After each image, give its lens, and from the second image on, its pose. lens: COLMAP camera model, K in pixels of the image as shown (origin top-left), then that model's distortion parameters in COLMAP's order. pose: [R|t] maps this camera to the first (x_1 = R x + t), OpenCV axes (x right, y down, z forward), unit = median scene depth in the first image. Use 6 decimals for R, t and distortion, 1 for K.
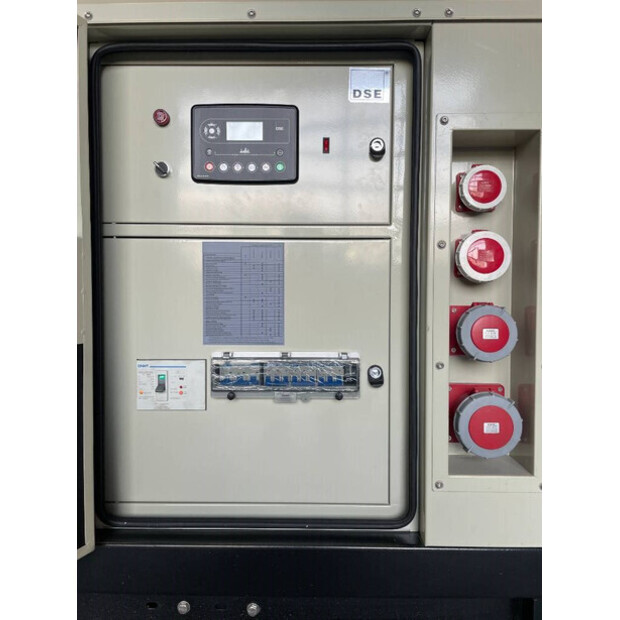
lens RADIAL K [[474.9, 0, 307.9], [0, 474.9, 308.9], [0, 0, 1]] dist [0.065334, -0.090400]
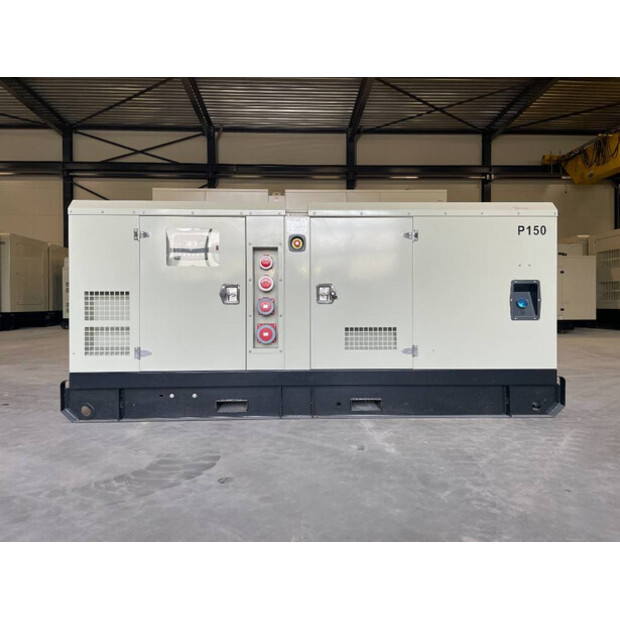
lens RADIAL K [[474.9, 0, 307.9], [0, 474.9, 308.9], [0, 0, 1]] dist [0.065334, -0.090400]
pose [[0.998054, -0.004842, 0.062173, 0.467468], [0.006357, 0.999687, -0.024186, 0.151757], [-0.062036, 0.024534, 0.997772, -2.323260]]
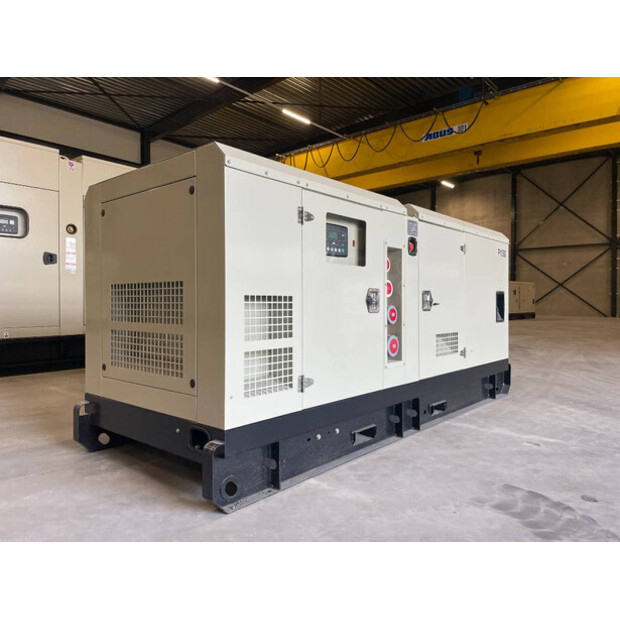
lens RADIAL K [[474.9, 0, 307.9], [0, 474.9, 308.9], [0, 0, 1]] dist [0.065334, -0.090400]
pose [[0.628941, -0.010354, 0.777384, -2.237686], [0.027870, 0.999569, -0.009235, 0.029113], [-0.776953, 0.027474, 0.628958, -0.449270]]
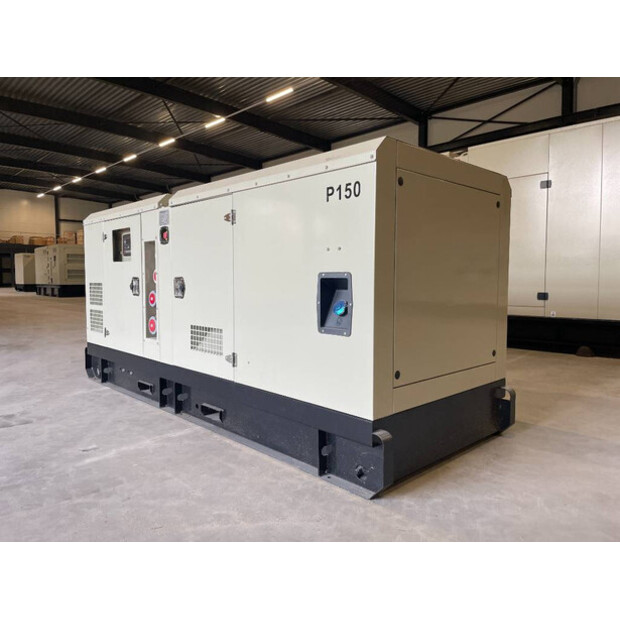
lens RADIAL K [[474.9, 0, 307.9], [0, 474.9, 308.9], [0, 0, 1]] dist [0.065334, -0.090400]
pose [[0.710727, 0.045443, -0.701999, 3.598488], [-0.026413, 0.998932, 0.037923, -0.034310], [0.702972, -0.008411, 0.711167, -0.675268]]
